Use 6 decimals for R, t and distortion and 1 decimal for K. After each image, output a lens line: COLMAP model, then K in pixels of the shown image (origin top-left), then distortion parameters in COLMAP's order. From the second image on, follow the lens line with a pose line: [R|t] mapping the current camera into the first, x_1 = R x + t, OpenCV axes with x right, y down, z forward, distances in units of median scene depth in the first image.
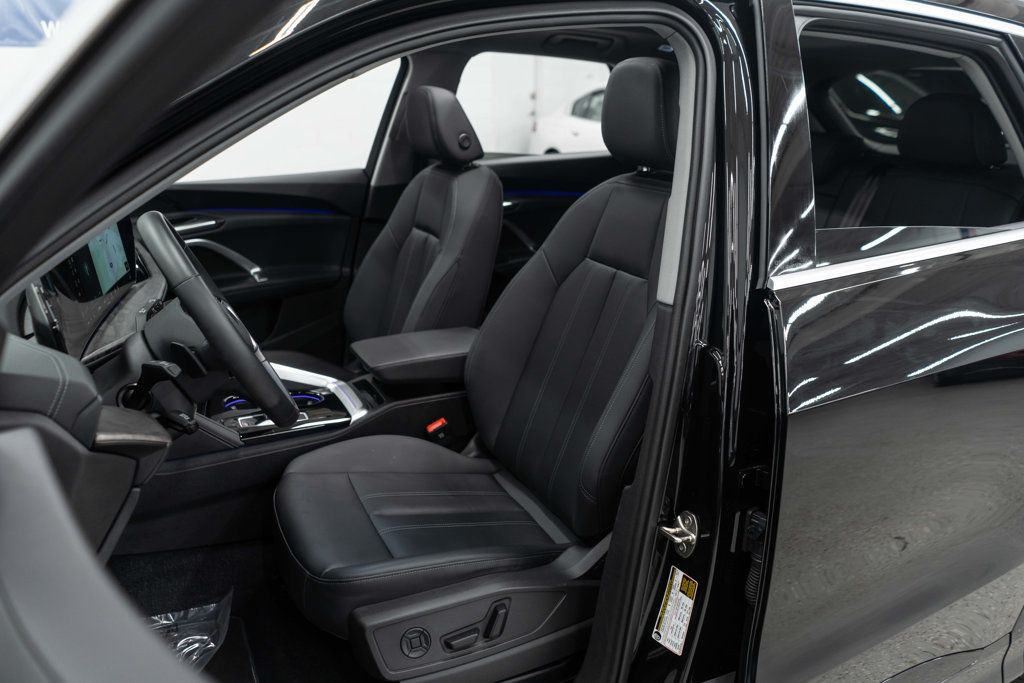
lens RADIAL K [[811.4, 0, 512.0], [0, 811.4, 341.5], [0, 0, 1]] dist [-0.004401, -0.008576]
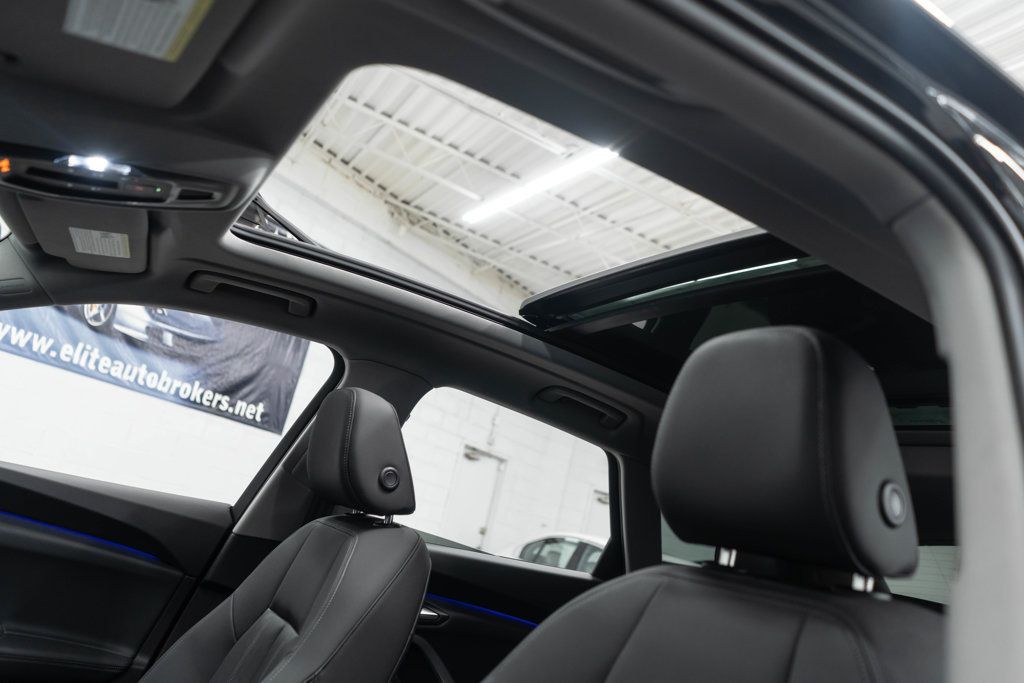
lens RADIAL K [[811.4, 0, 512.0], [0, 811.4, 341.5], [0, 0, 1]] dist [-0.004401, -0.008576]
pose [[0.973641, 0.227914, 0.008839, 0.002518], [-0.190921, 0.835584, -0.515120, -0.033514], [-0.124788, 0.499854, 0.857073, 0.387789]]
